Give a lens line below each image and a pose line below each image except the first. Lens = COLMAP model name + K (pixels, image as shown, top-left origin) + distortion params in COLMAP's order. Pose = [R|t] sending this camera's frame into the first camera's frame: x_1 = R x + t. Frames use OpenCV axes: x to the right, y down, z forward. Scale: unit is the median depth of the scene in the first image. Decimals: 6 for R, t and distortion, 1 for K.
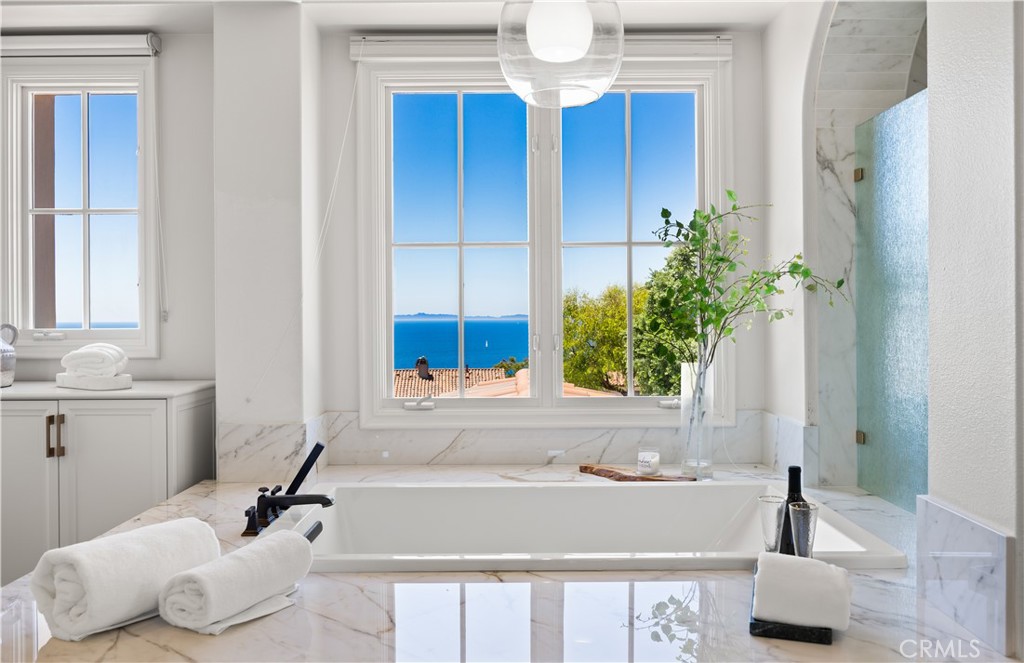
lens RADIAL K [[849.2, 0, 609.4], [0, 849.2, 302.4], [0, 0, 1]] dist [-0.002668, 0.003005]
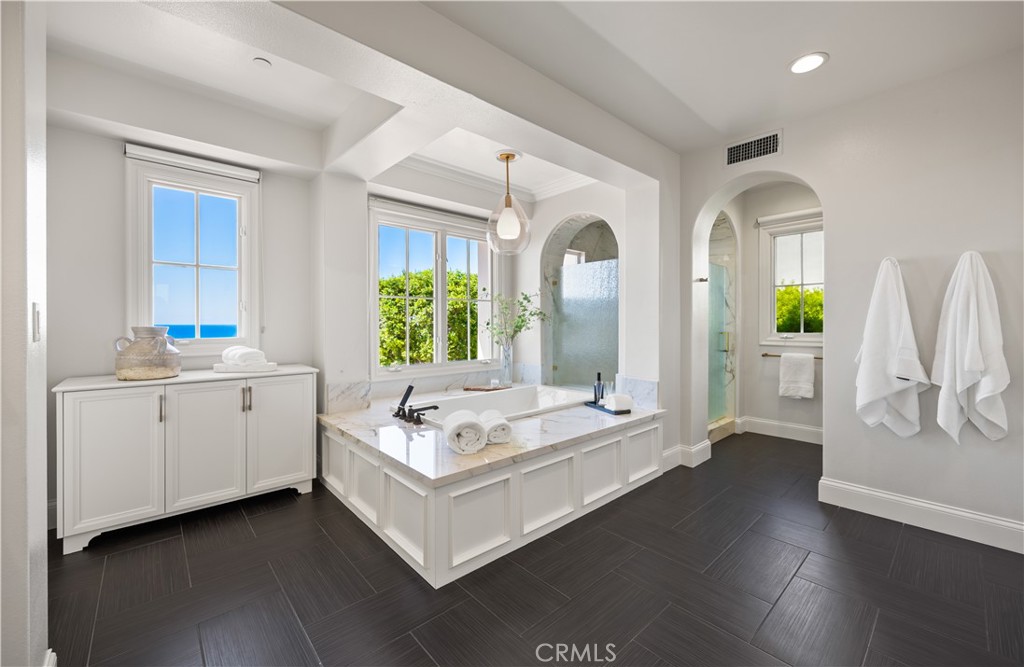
lens RADIAL K [[401.8, 0, 526.4], [0, 401.8, 326.7], [0, 0, 1]] dist [0.006249, -0.000420]
pose [[0.733768, -0.000416, 0.679400, -0.767754], [-0.006194, 0.999954, 0.007303, -0.001722], [-0.679372, -0.009567, 0.733731, -0.002958]]
